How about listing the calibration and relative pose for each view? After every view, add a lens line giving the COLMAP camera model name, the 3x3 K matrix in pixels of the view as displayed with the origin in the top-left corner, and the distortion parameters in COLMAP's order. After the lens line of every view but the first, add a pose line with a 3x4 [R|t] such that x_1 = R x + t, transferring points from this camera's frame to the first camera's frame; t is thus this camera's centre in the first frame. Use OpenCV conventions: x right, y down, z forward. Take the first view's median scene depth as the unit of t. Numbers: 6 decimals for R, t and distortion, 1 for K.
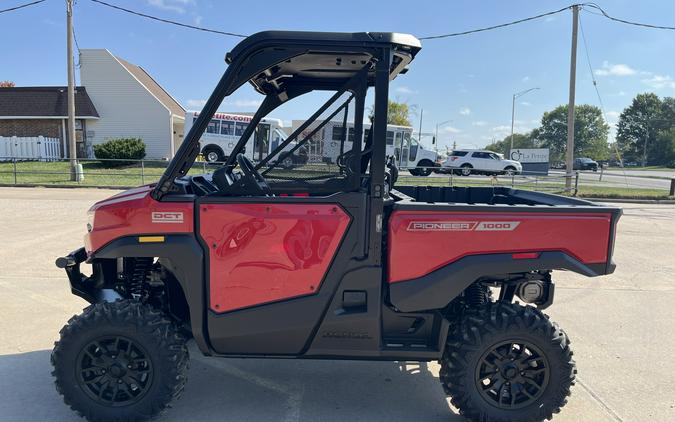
lens RADIAL K [[504.0, 0, 337.6], [0, 504.0, 239.8], [0, 0, 1]] dist [0.030385, -0.003627]
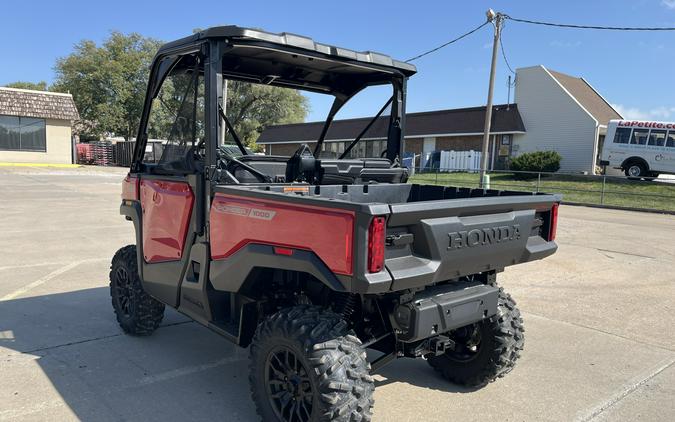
lens RADIAL K [[502.8, 0, 336.4], [0, 502.8, 258.8], [0, 0, 1]] dist [0.044143, -0.075801]
pose [[0.628446, 0.153365, -0.762584, 0.127102], [-0.149099, 0.985942, 0.075412, -0.004169], [0.763430, 0.066308, 0.642478, 0.056376]]
